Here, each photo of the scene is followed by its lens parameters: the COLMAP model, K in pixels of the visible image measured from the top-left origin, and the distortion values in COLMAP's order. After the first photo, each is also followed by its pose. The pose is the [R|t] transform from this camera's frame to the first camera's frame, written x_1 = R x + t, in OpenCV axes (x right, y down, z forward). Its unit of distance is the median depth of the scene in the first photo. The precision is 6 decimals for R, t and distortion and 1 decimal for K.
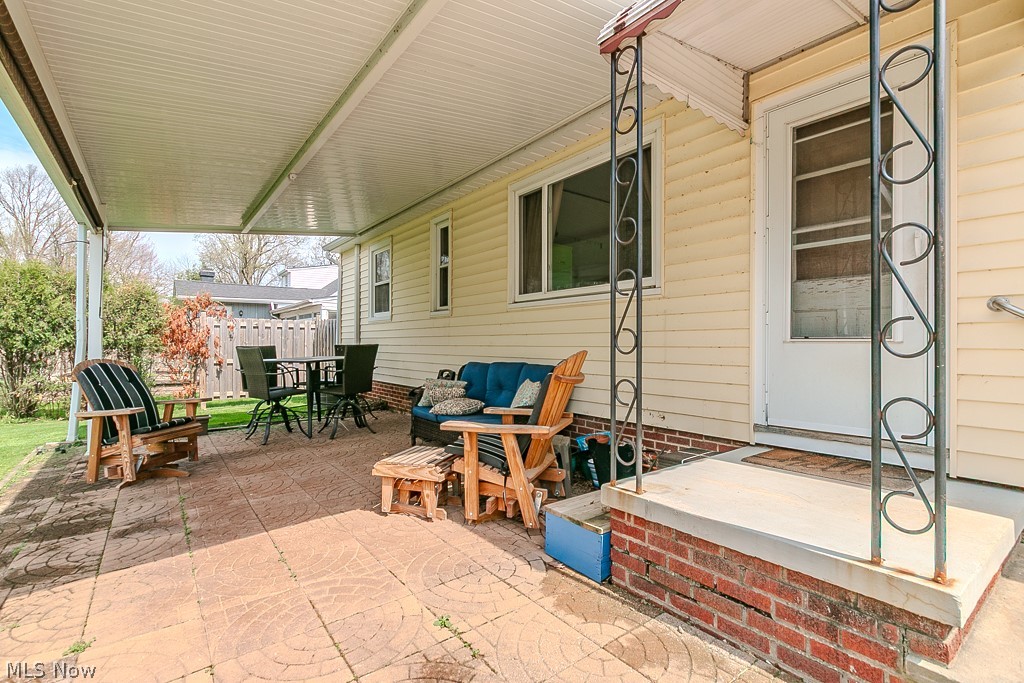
lens RADIAL K [[473.5, 0, 487.9], [0, 473.5, 345.7], [0, 0, 1]] dist [-0.016526, 0.000228]
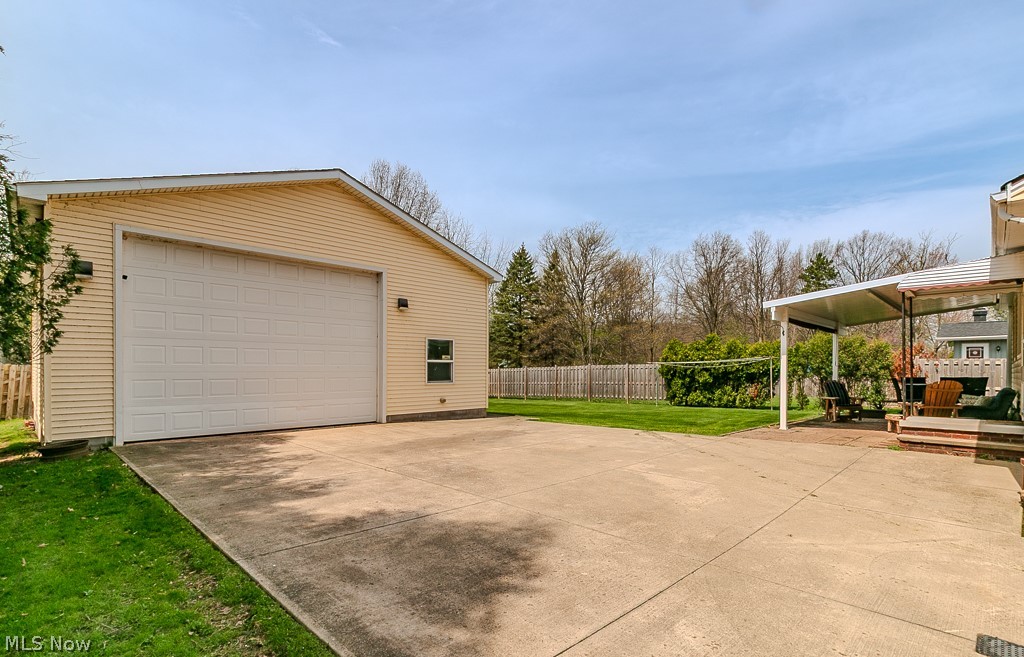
lens RADIAL K [[479.8, 0, 512.7], [0, 479.8, 370.8], [0, 0, 1]] dist [0.000614, 0.000079]
pose [[0.142089, 0.000759, -0.989854, 1.036909], [-0.004819, 0.999988, 0.000075, -0.015681], [0.989842, 0.004759, 0.142091, -0.777177]]
